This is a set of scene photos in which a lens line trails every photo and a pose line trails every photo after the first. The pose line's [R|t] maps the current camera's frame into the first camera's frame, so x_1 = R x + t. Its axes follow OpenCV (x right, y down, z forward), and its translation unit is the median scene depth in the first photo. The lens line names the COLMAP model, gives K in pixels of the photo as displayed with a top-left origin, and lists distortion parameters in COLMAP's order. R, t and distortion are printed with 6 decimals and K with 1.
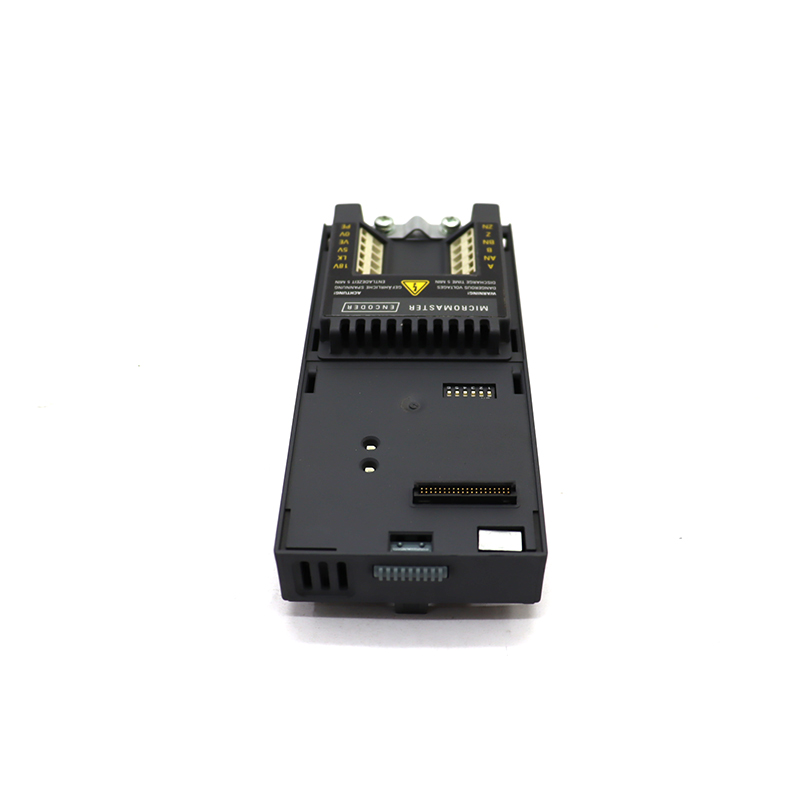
lens RADIAL K [[961.8, 0, 400.9], [0, 961.8, 398.7], [0, 0, 1]] dist [-0.189511, 0.000000]
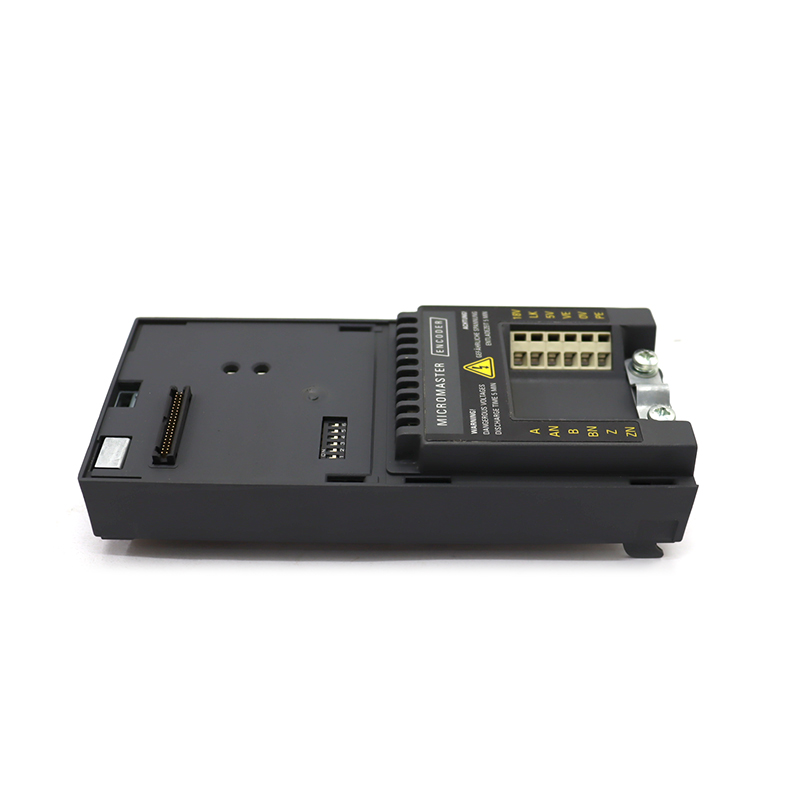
lens RADIAL K [[961.8, 0, 407.2], [0, 961.8, 397.9], [0, 0, 1]] dist [-0.189511, 0.000000]
pose [[0.026544, 0.652922, -0.756960, 0.652319], [-0.695721, 0.555812, 0.455023, -0.432510], [0.717822, 0.514555, 0.469005, 0.584820]]
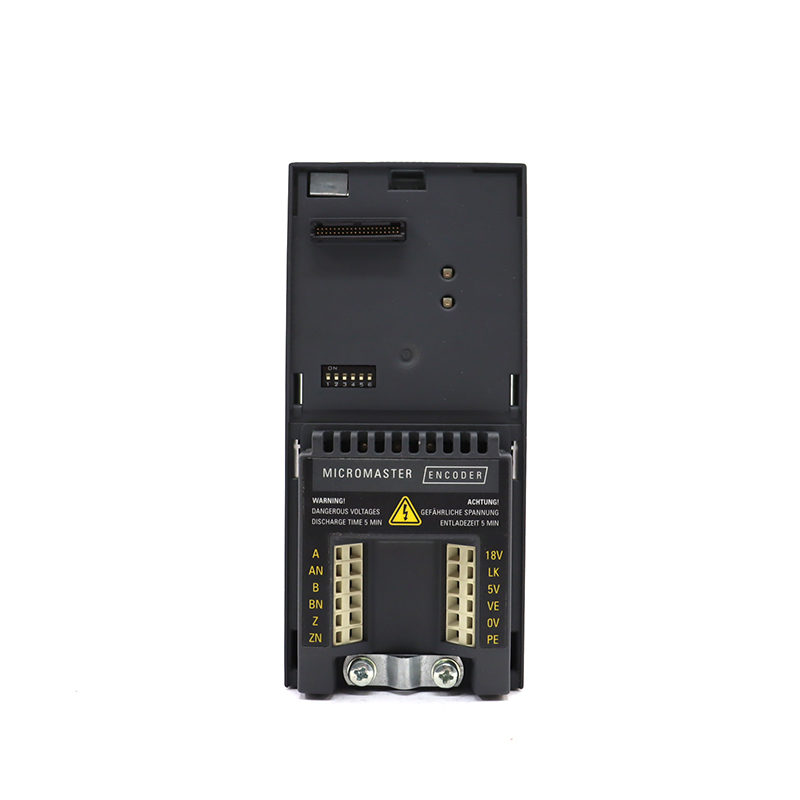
lens RADIAL K [[961.8, 0, 399.8], [0, 961.8, 392.9], [0, 0, 1]] dist [-0.189511, 0.000000]
pose [[-0.999581, 0.016323, 0.023909, -0.002672], [0.006919, -0.667224, 0.744825, -0.689122], [0.028110, 0.744678, 0.666831, 0.344616]]
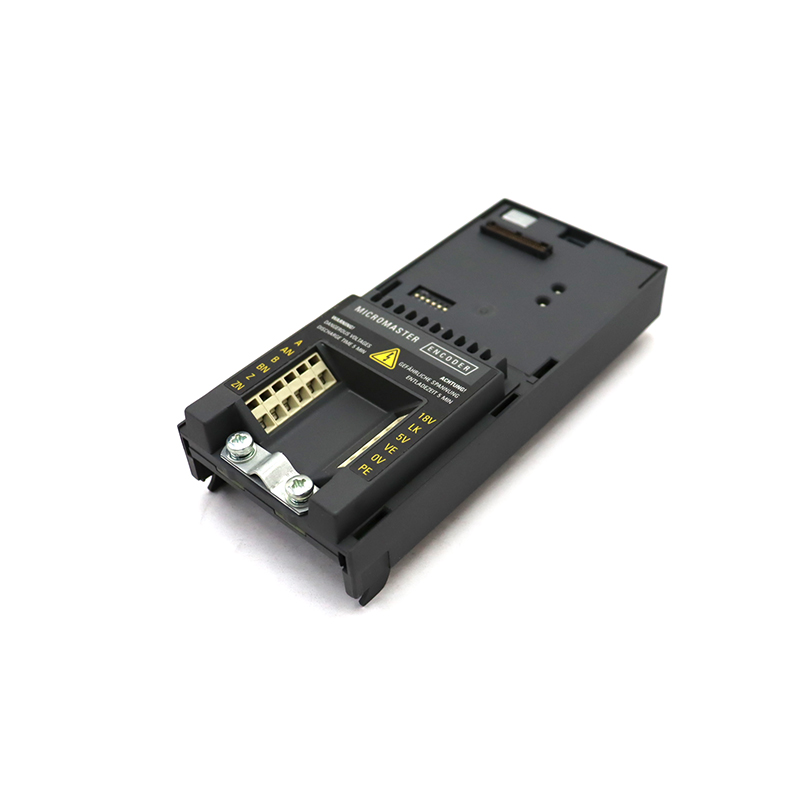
lens RADIAL K [[961.8, 0, 397.7], [0, 961.8, 397.1], [0, 0, 1]] dist [-0.189511, 0.000000]
pose [[-0.755120, -0.413375, 0.508836, -0.462902], [0.490132, 0.159490, 0.856933, -0.873621], [-0.435389, 0.896484, 0.082174, 0.958075]]
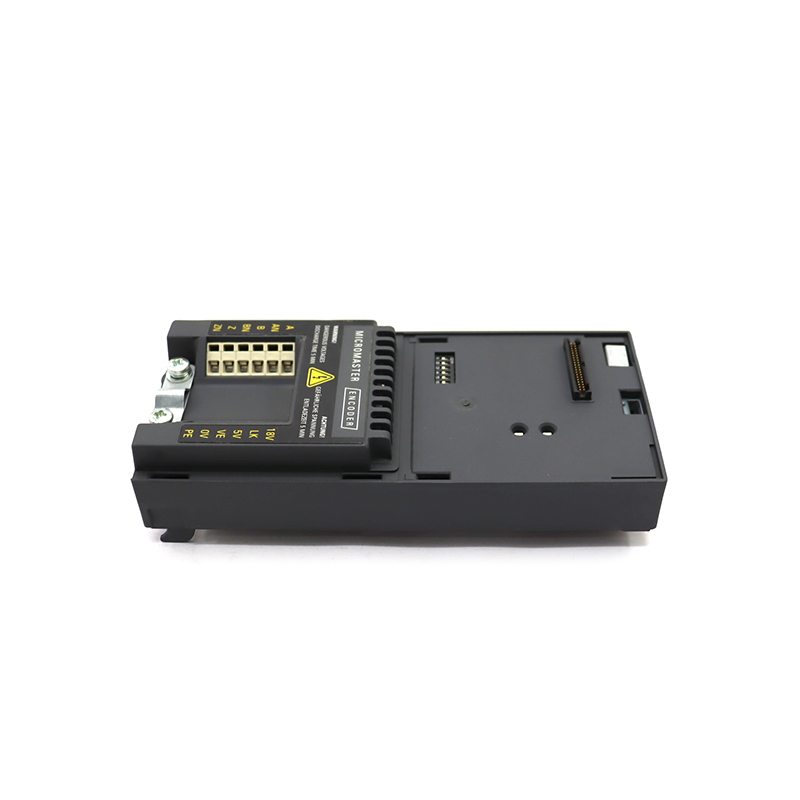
lens RADIAL K [[961.8, 0, 399.6], [0, 961.8, 400.5], [0, 0, 1]] dist [-0.189511, 0.000000]
pose [[0.003506, -0.653939, 0.756539, -0.713097], [0.701550, 0.540733, 0.464149, -0.486705], [-0.712611, 0.529123, 0.460667, 0.523696]]
